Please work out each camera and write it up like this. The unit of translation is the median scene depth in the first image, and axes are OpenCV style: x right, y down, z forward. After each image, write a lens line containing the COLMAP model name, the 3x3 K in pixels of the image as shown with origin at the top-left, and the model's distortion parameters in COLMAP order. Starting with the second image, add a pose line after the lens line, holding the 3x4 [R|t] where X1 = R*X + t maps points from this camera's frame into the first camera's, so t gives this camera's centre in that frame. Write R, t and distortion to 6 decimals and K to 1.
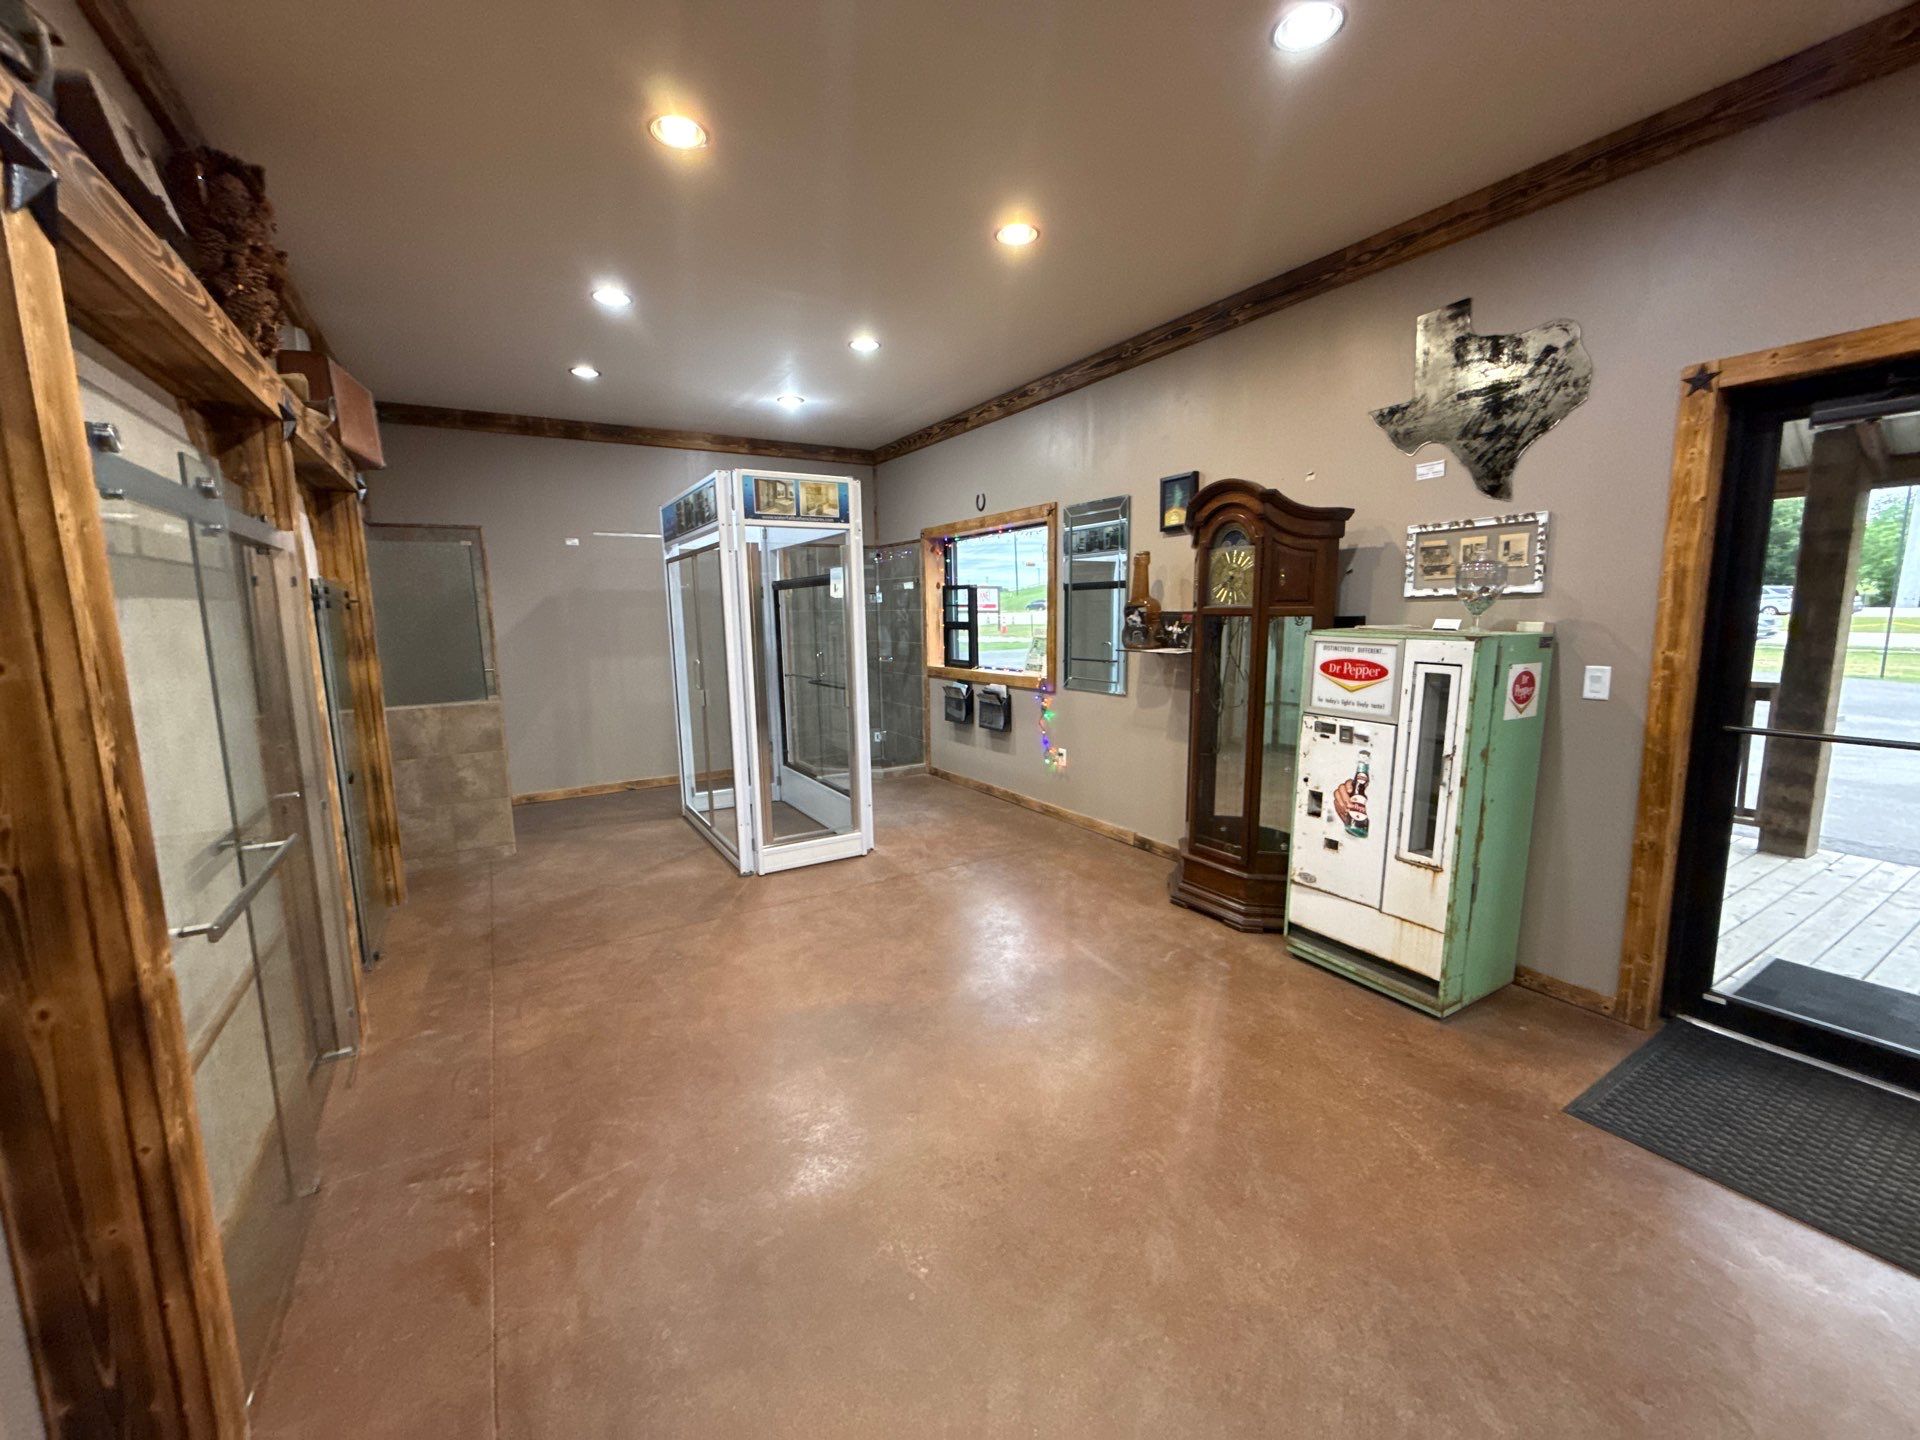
lens RADIAL K [[762.1, 0, 962.7], [0, 762.1, 717.3], [0, 0, 1]] dist [0.001317, -0.000242]
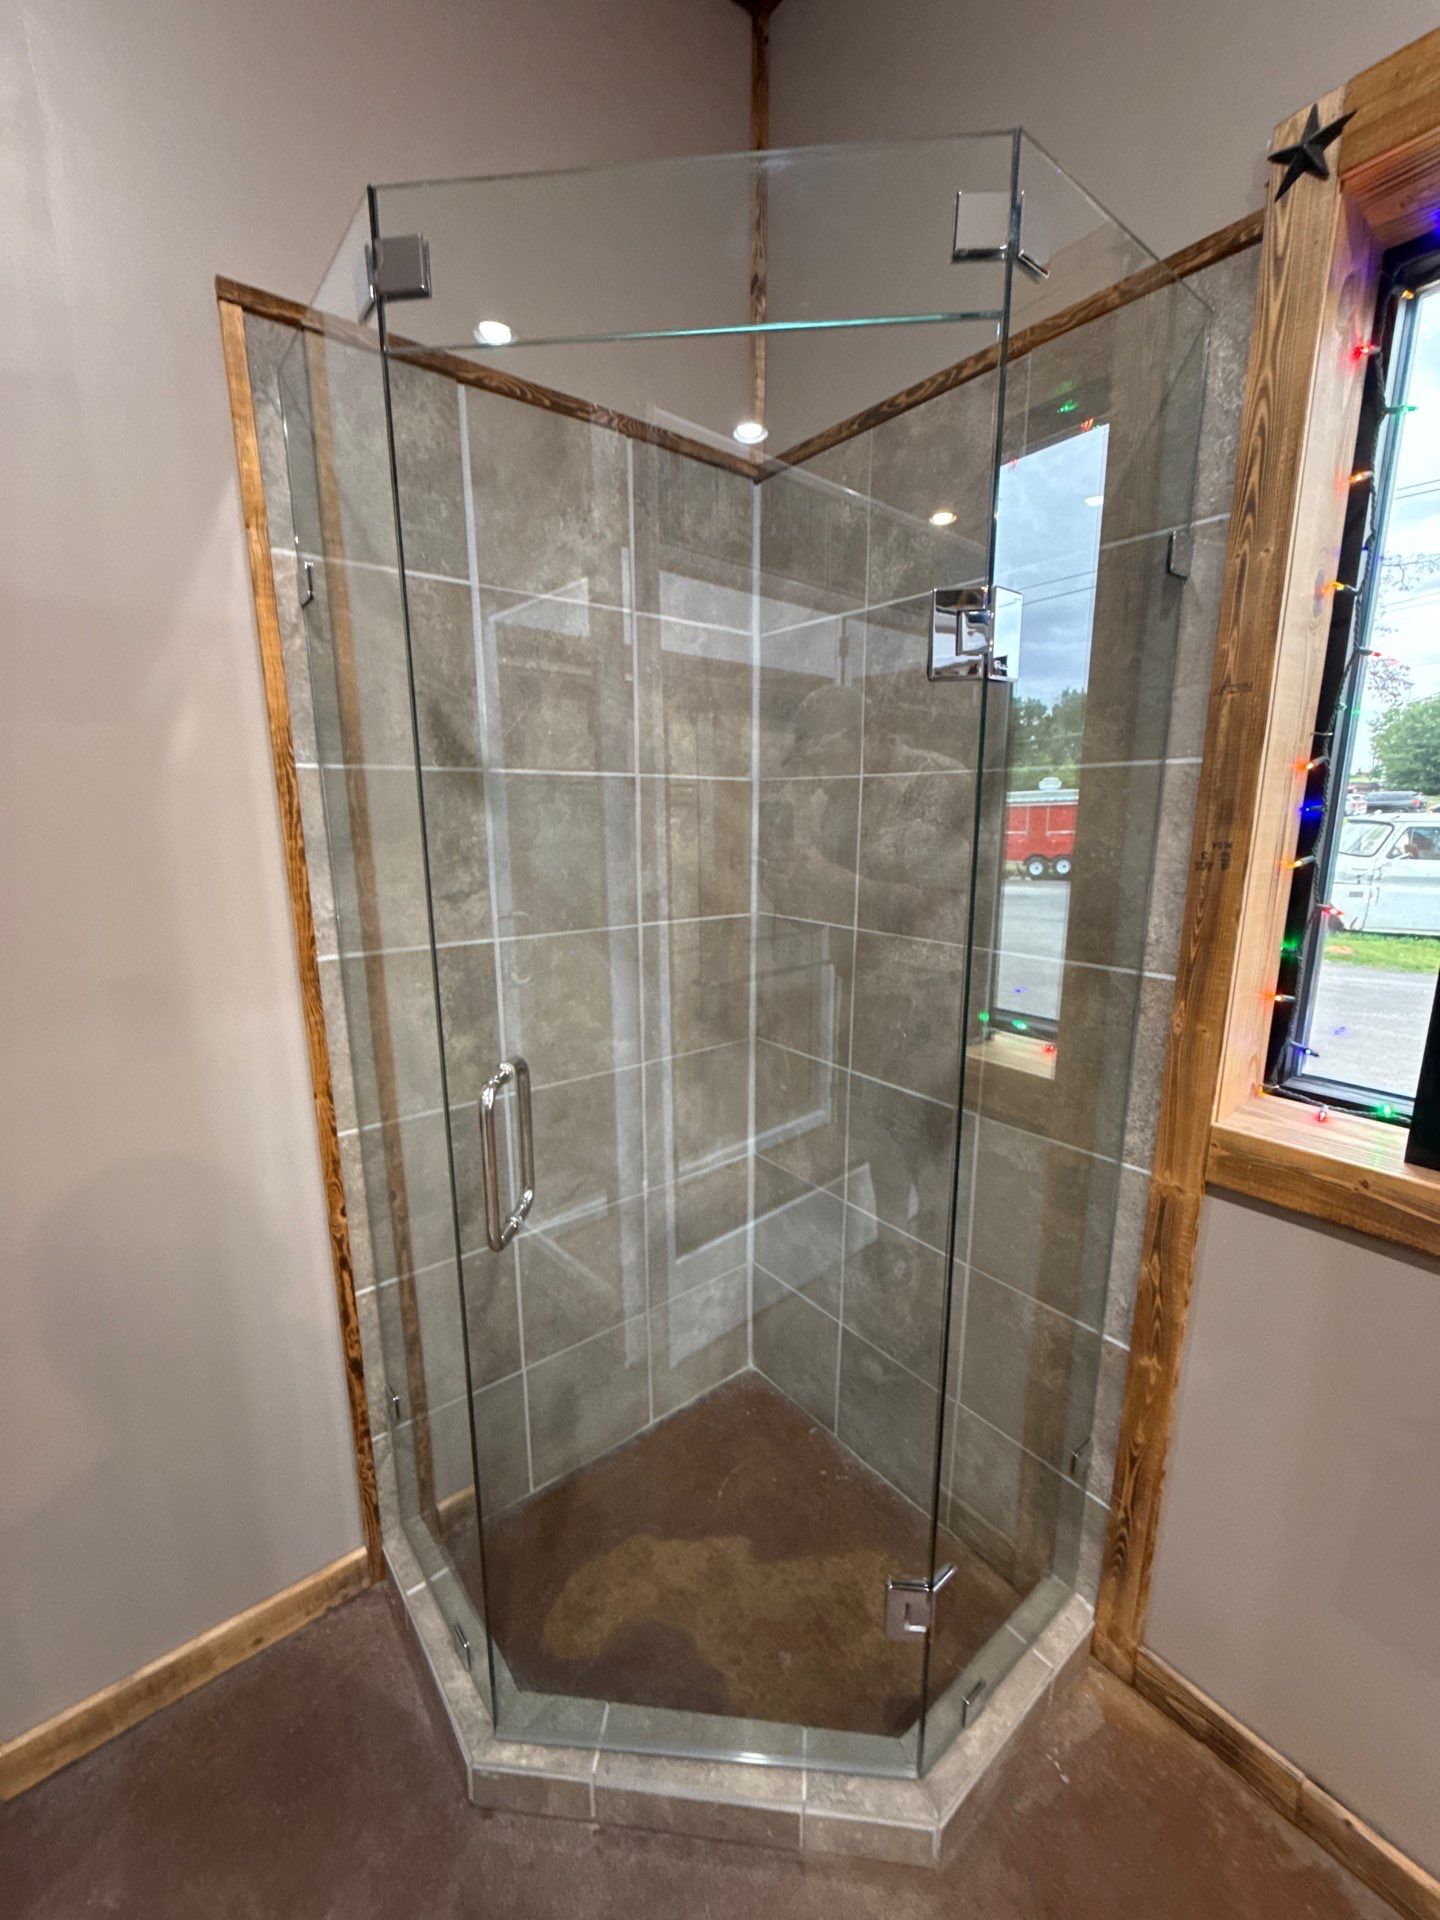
lens RADIAL K [[762.1, 0, 723.8], [0, 762.1, 963.5], [0, 0, 1]] dist [0.001317, -0.000242]
pose [[0.992826, -0.012381, 0.118928, -0.266316], [0.005425, 0.998265, 0.058635, -0.179975], [-0.119448, -0.057569, 0.991170, 1.405082]]
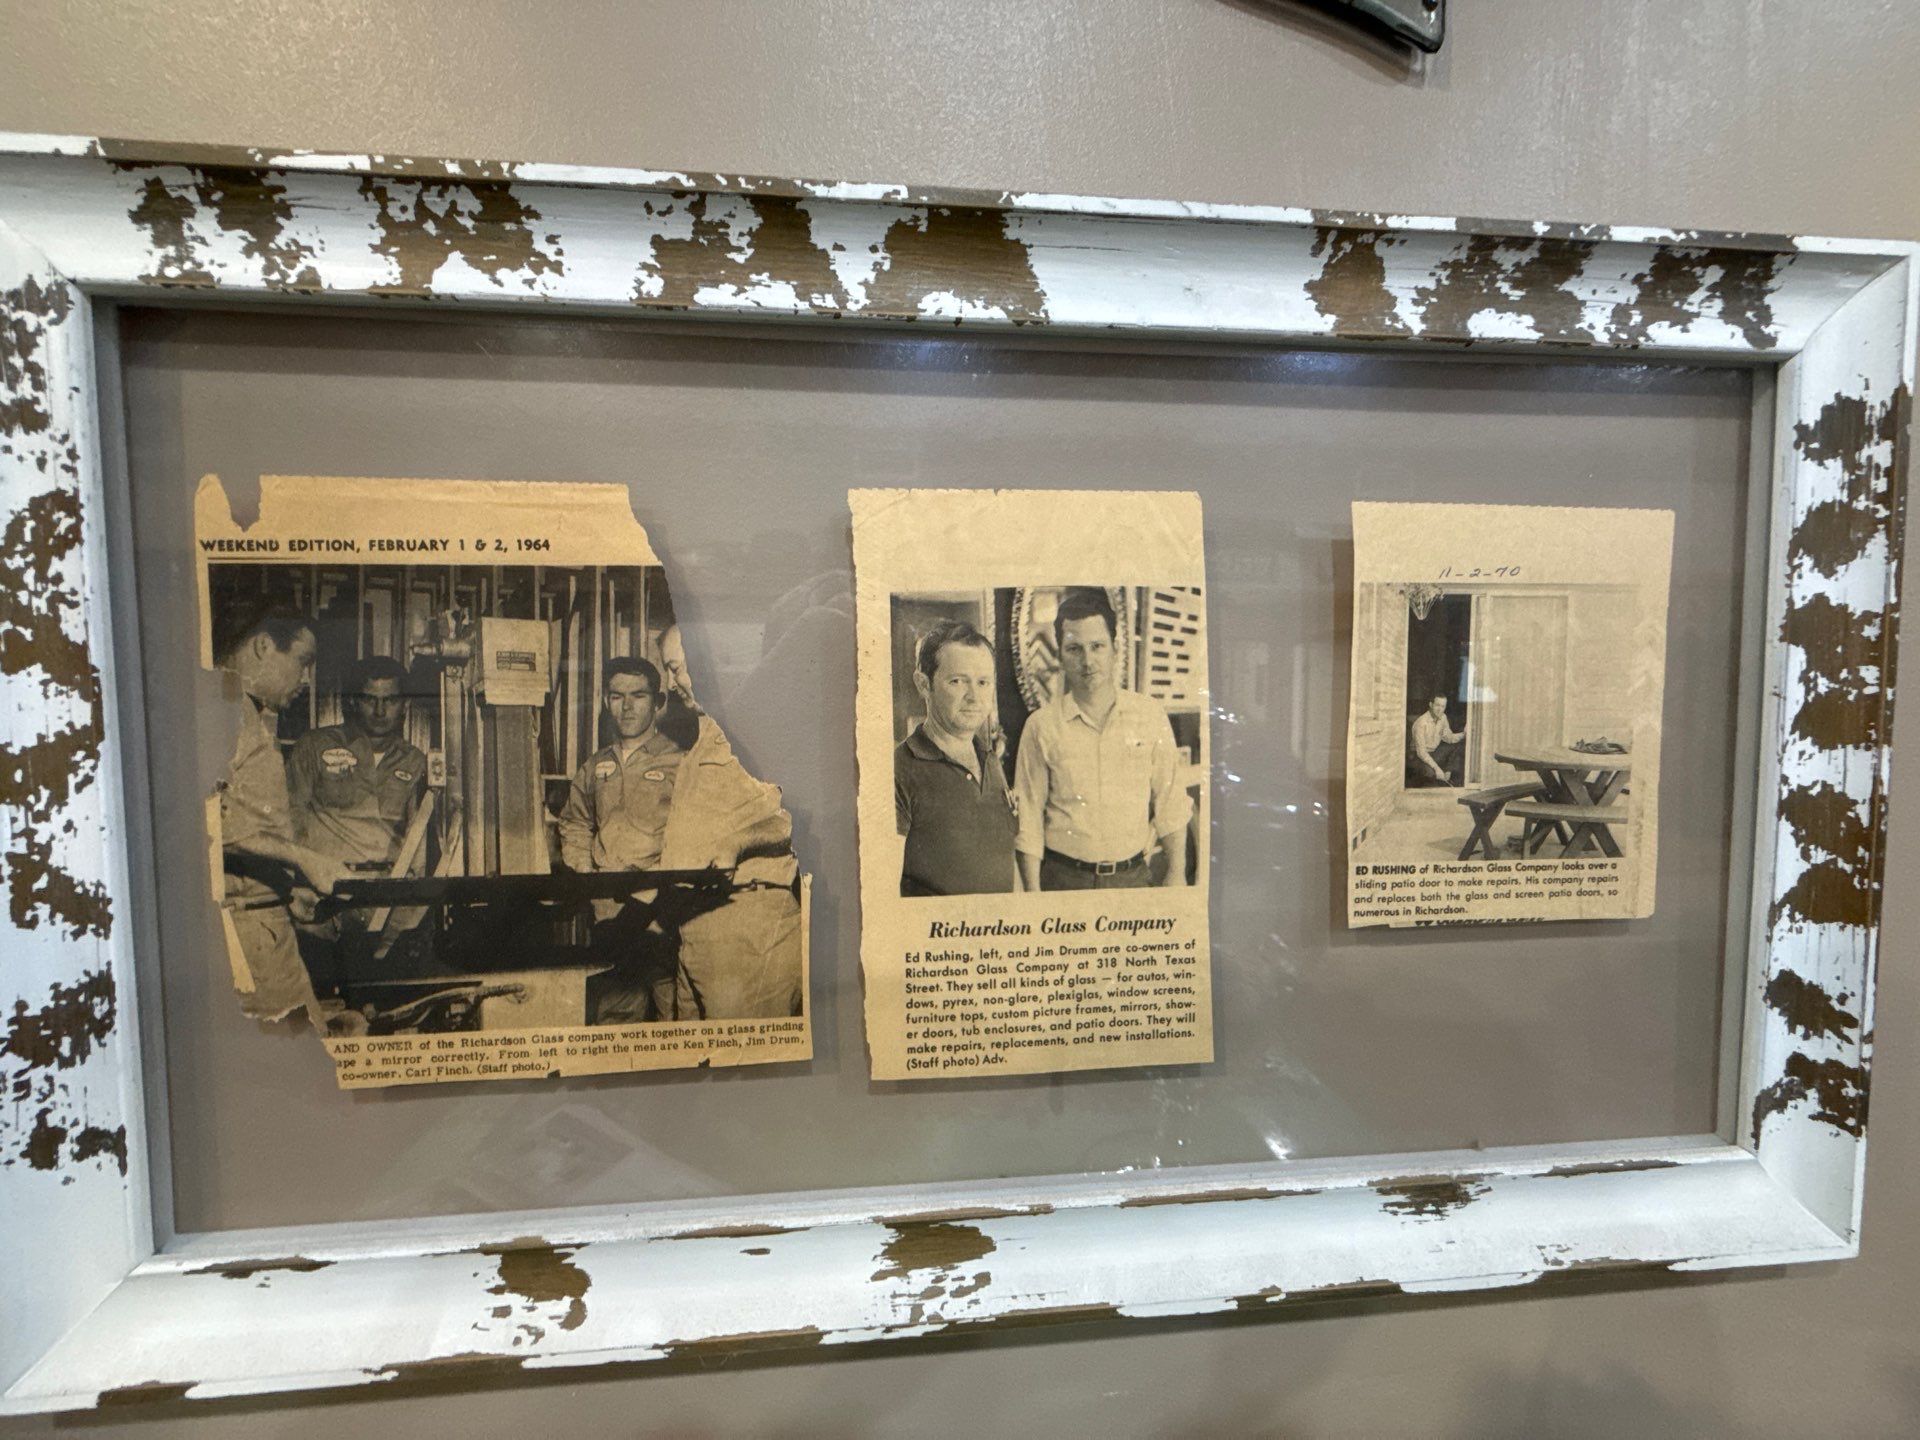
lens RADIAL K [[762.1, 0, 962.2], [0, 762.1, 730.3], [0, 0, 1]] dist [0.001317, -0.000242]
pose [[0.445237, -0.030953, 0.894878, 0.436145], [0.112981, 0.993357, -0.021854, -0.154100], [-0.888256, 0.110835, 0.445776, 0.702969]]
